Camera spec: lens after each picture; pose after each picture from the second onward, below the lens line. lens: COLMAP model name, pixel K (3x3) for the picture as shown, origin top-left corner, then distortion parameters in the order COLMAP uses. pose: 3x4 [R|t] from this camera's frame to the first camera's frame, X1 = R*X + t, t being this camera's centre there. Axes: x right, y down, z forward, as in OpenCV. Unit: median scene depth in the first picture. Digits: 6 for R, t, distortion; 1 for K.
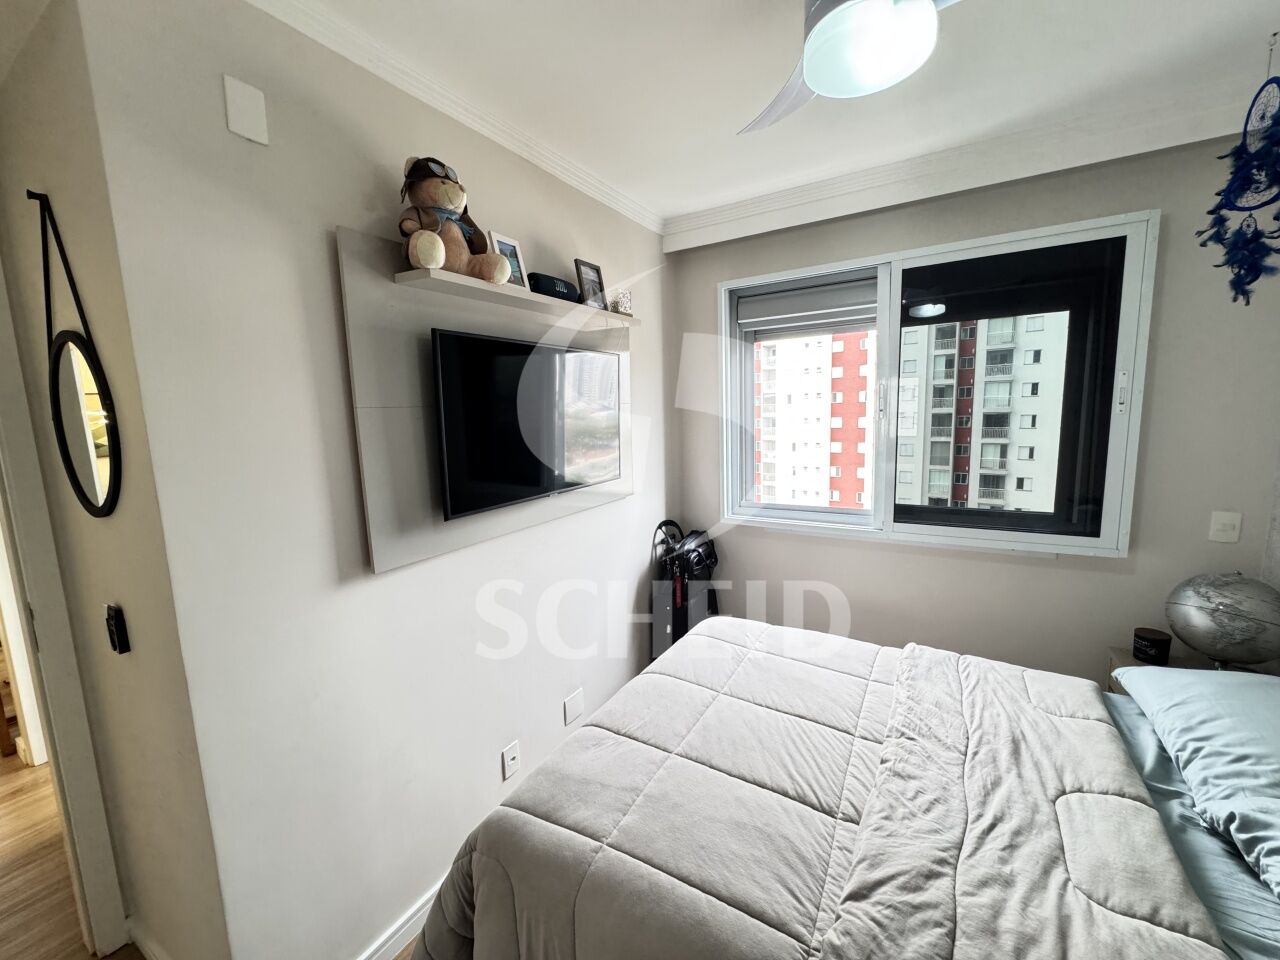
lens RADIAL K [[511.4, 0, 640.0], [0, 511.4, 480.0], [0, 0, 1]] dist [-0.001872, -0.000019]
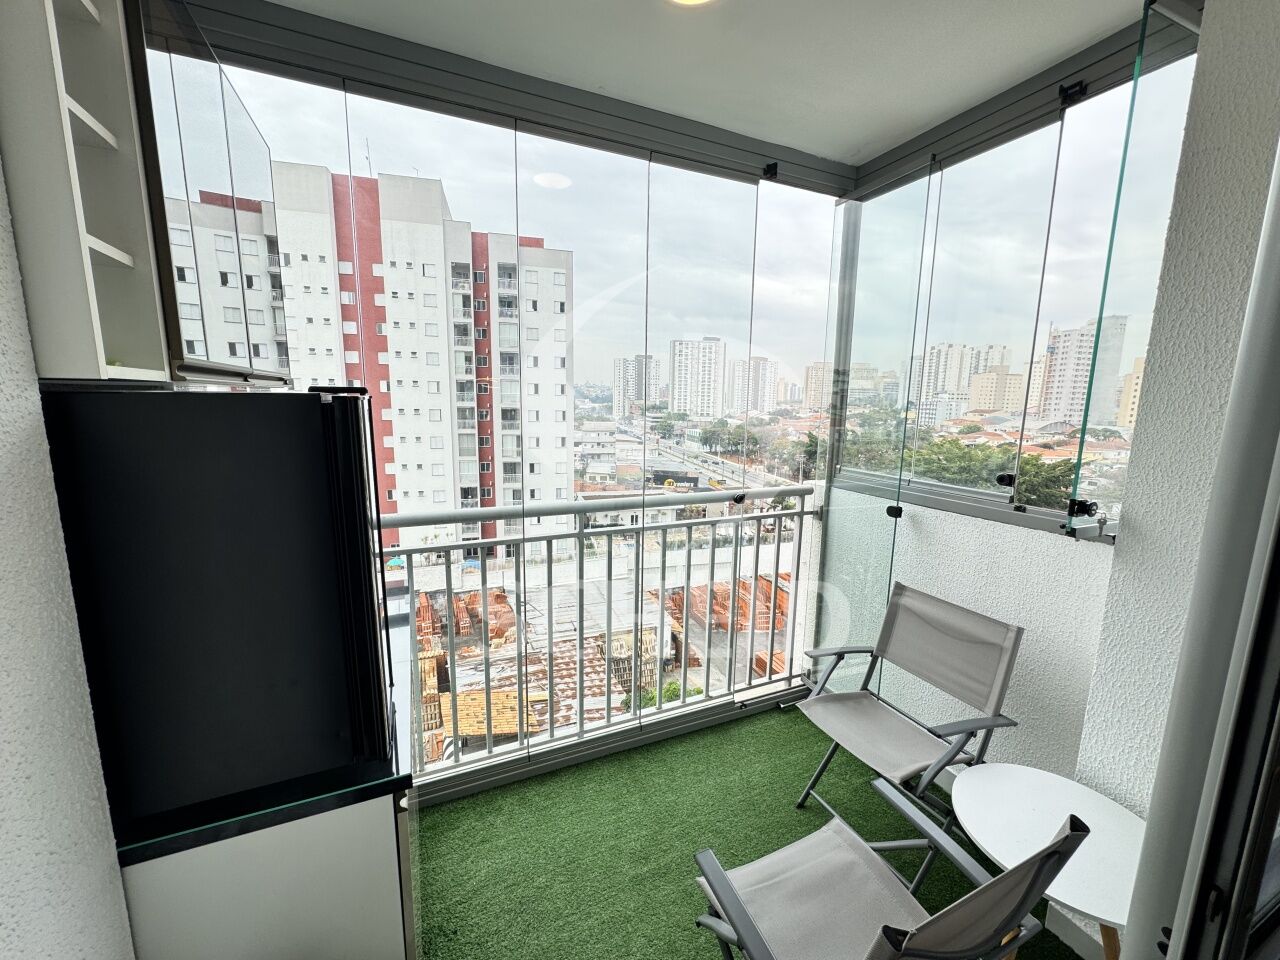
lens RADIAL K [[511.4, 0, 640.0], [0, 511.4, 480.0], [0, 0, 1]] dist [-0.001872, -0.000019]
pose [[0.573637, -0.088550, 0.814309, -1.329670], [0.076810, 0.995574, 0.054153, -0.174348], [-0.815500, 0.031483, 0.577900, 1.812602]]
